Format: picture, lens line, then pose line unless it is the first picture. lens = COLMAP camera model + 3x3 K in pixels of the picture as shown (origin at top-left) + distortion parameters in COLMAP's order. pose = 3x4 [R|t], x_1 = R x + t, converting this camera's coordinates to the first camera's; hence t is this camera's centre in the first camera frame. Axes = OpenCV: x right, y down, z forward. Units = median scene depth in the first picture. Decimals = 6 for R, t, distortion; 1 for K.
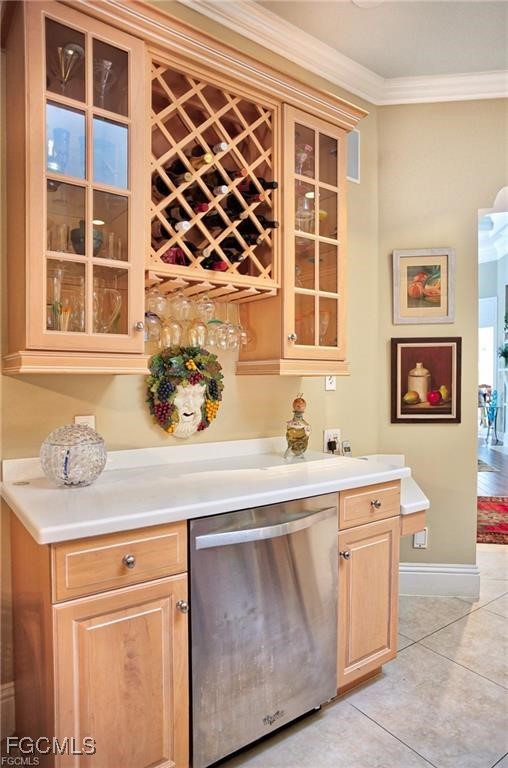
lens RADIAL K [[472.5, 0, 253.7], [0, 472.5, 391.3], [0, 0, 1]] dist [-0.062477, 0.047561]
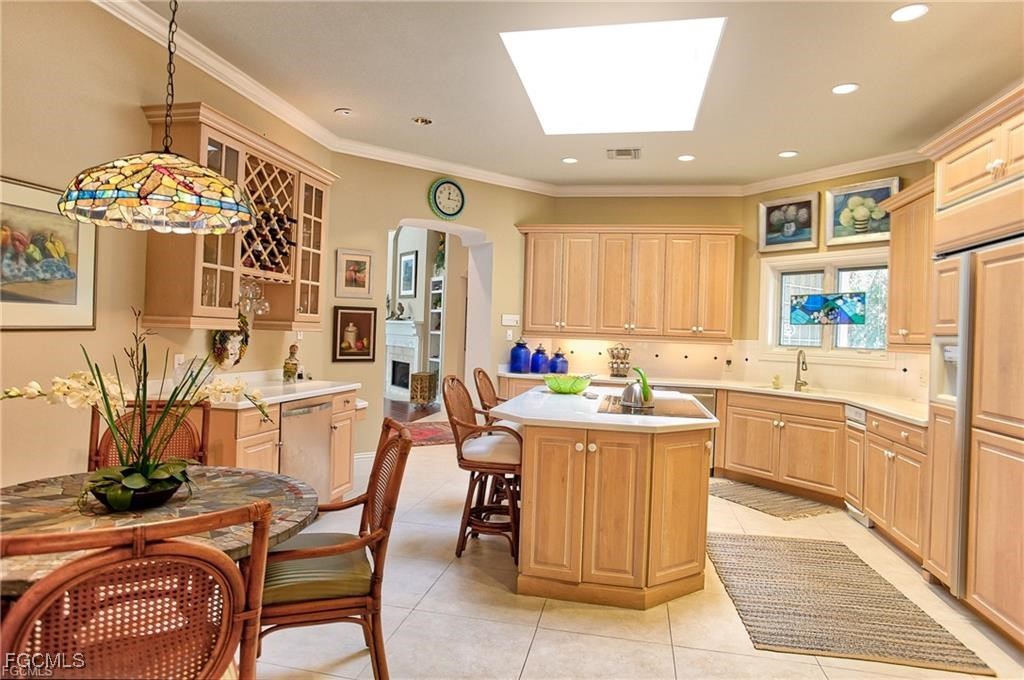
lens RADIAL K [[629.9, 0, 514.8], [0, 629.9, 330.2], [0, 0, 1]] dist [-0.062477, 0.047561]
pose [[0.738004, 0.028885, 0.674177, -0.853884], [-0.021687, 0.999583, -0.019087, -0.011226], [-0.674447, -0.000535, 0.738323, -1.184803]]
